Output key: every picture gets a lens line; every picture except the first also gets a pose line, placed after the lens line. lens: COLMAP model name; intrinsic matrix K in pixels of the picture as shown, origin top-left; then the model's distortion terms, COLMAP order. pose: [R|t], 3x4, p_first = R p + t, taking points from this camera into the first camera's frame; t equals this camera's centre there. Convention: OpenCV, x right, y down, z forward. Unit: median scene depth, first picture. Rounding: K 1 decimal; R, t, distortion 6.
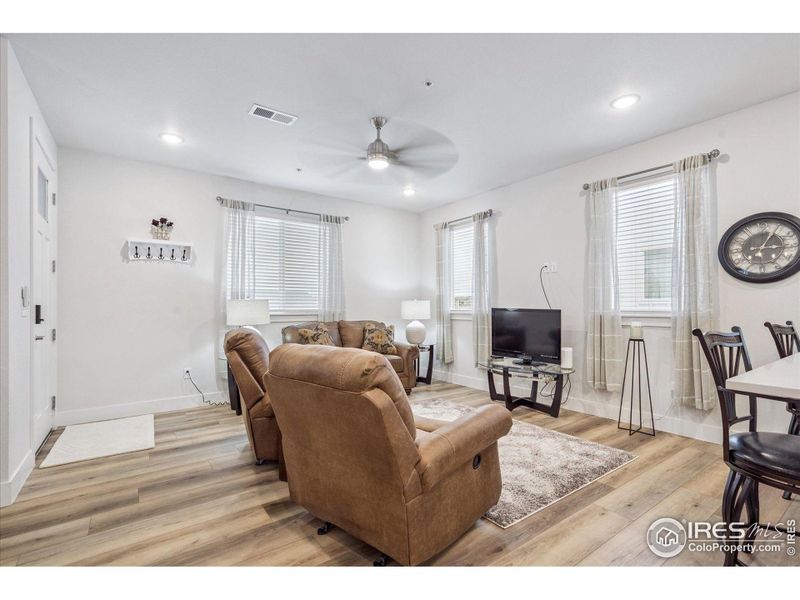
lens RADIAL K [[379.3, 0, 405.7], [0, 379.3, 306.6], [0, 0, 1]] dist [0.003270, 0.000369]
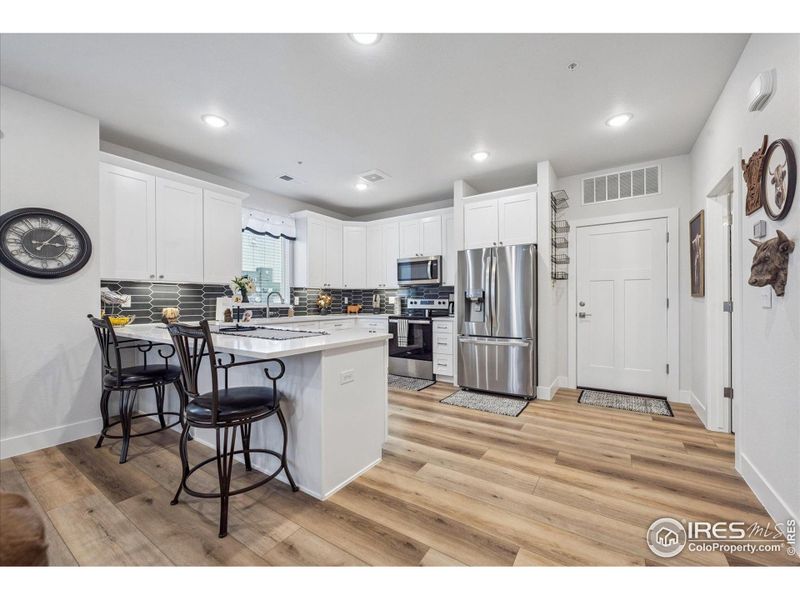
lens RADIAL K [[323.4, 0, 404.4], [0, 323.4, 301.2], [0, 0, 1]] dist [-0.000042, -0.000125]
pose [[-0.347127, 0.001103, 0.937818, -0.132329], [0.001995, 0.999998, -0.000438, 0.000411], [-0.937816, 0.001718, -0.347128, 0.274216]]
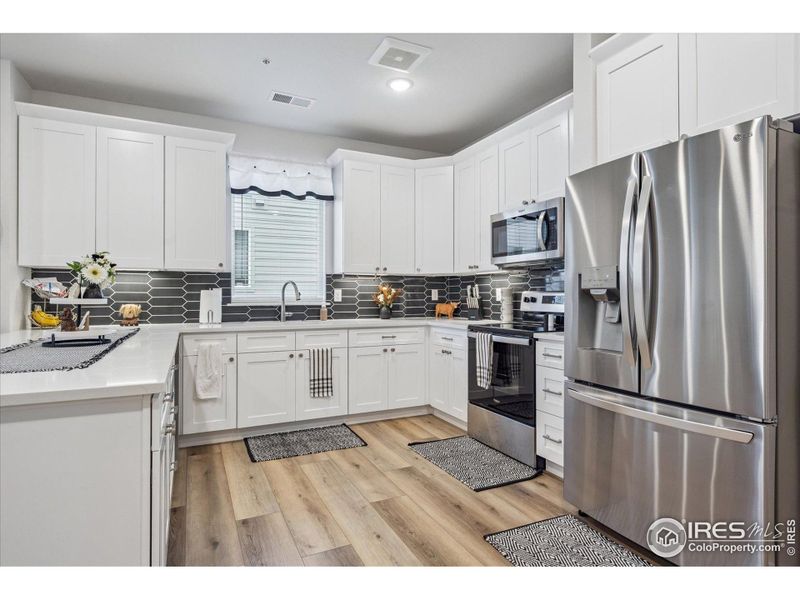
lens RADIAL K [[440.1, 0, 400.3], [0, 440.1, 292.8], [0, 0, 1]] dist [0.000260, -0.000024]
pose [[0.190714, 0.007902, 0.981614, 0.132586], [-0.002171, 0.999969, -0.007628, -0.000456], [-0.981643, -0.000676, 0.190725, -0.100185]]
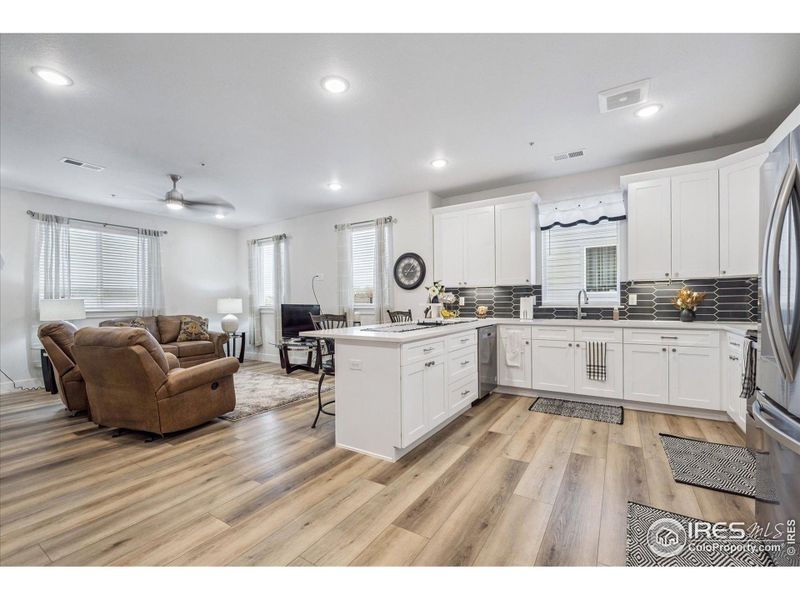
lens RADIAL K [[346.8, 0, 401.5], [0, 346.8, 304.0], [0, 0, 1]] dist [-0.002387, -0.000421]
pose [[0.932070, -0.010258, 0.362132, 0.186380], [0.008578, 0.999944, 0.006247, -0.001110], [-0.362176, -0.002717, 0.932106, -0.405852]]
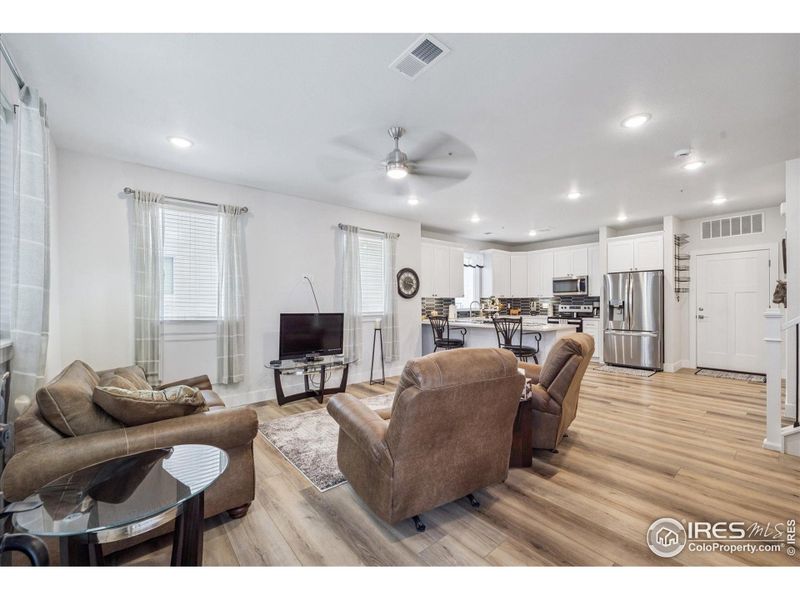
lens RADIAL K [[327.3, 0, 414.2], [0, 327.3, 304.7], [0, 0, 1]] dist [-0.000793, -0.000160]
pose [[-0.074592, -0.003966, 0.997206, -0.697239], [0.006045, 0.999972, 0.004429, -0.022768], [-0.997196, 0.006359, -0.074565, 0.753630]]
